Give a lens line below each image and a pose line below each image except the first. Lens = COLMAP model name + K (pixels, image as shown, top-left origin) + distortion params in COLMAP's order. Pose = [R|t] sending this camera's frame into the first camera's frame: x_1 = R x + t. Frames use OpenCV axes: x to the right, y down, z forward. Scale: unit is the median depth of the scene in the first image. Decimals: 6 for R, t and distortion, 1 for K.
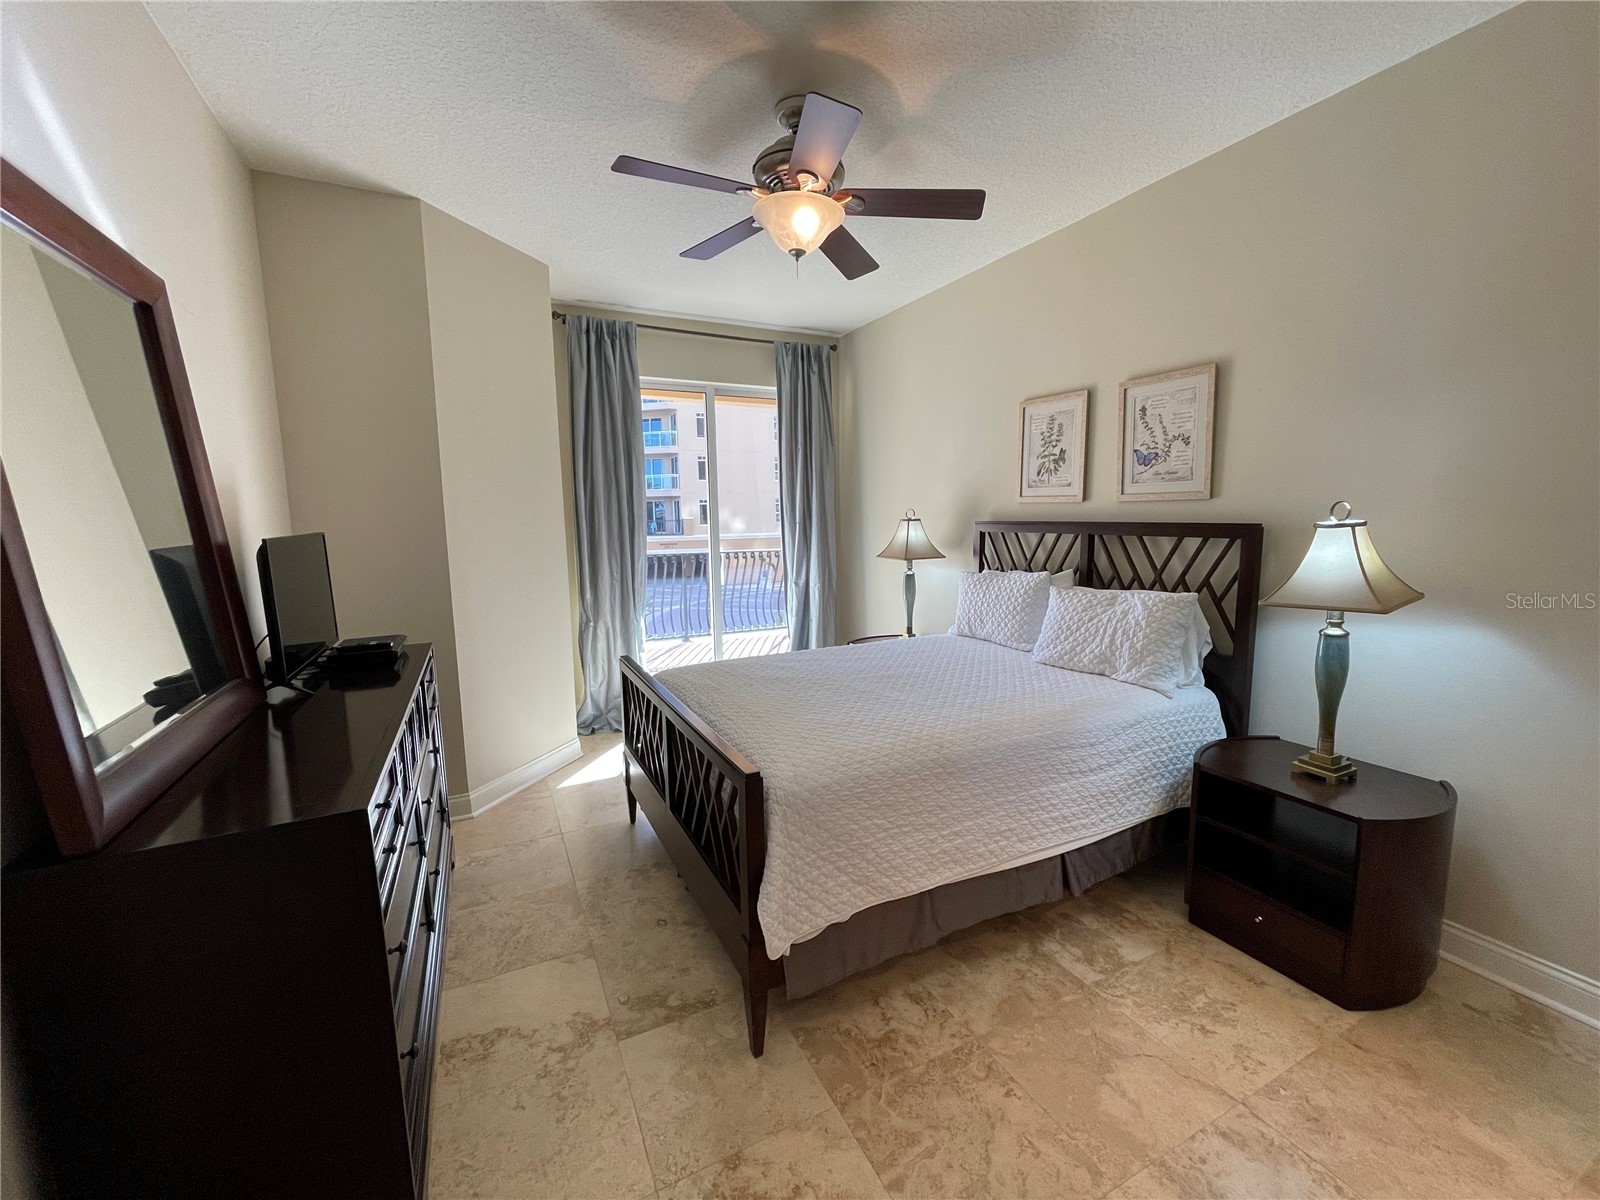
lens RADIAL K [[648.2, 0, 795.6], [0, 648.2, 597.3], [0, 0, 1]] dist [0.002282, 0.000576]
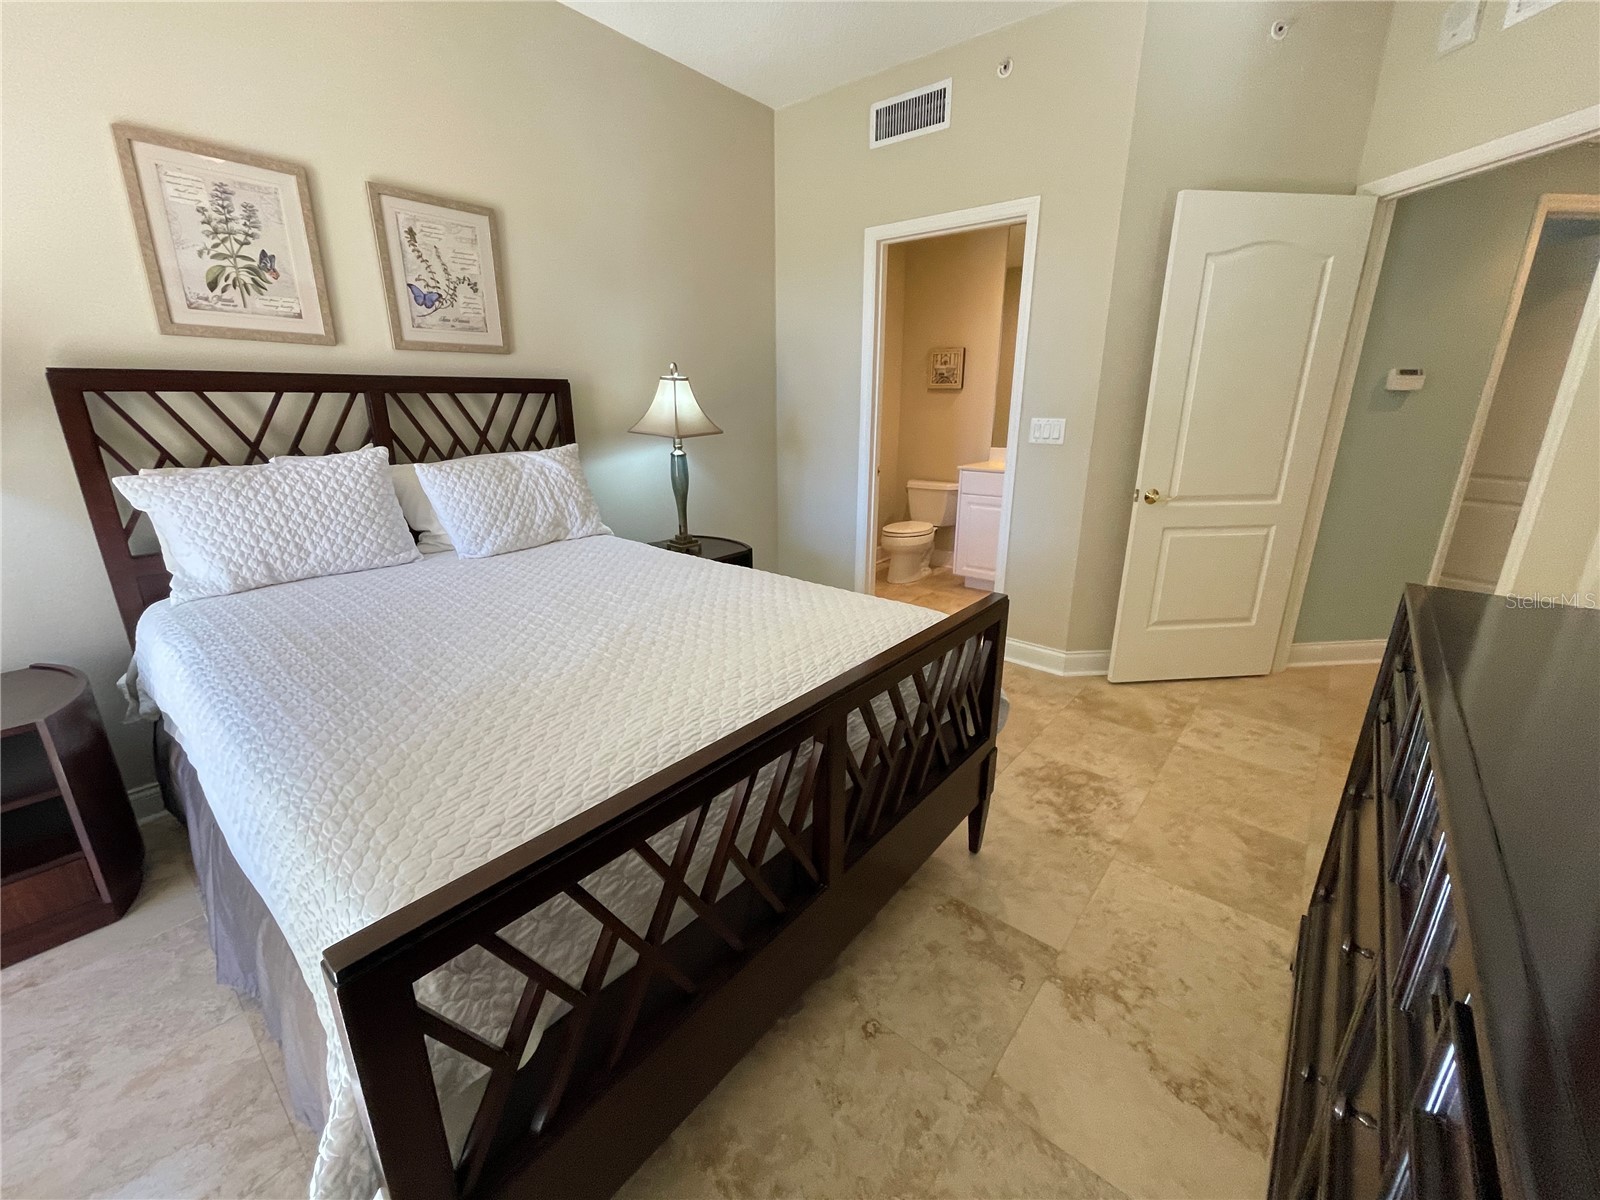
lens RADIAL K [[648.7, 0, 800.2], [0, 648.7, 596.3], [0, 0, 1]] dist [-0.008258, 0.003156]
pose [[-0.407272, -0.251572, 0.877975, -0.504492], [0.124378, 0.937081, 0.326205, -0.066418], [-0.904798, 0.242055, -0.350357, 0.975247]]
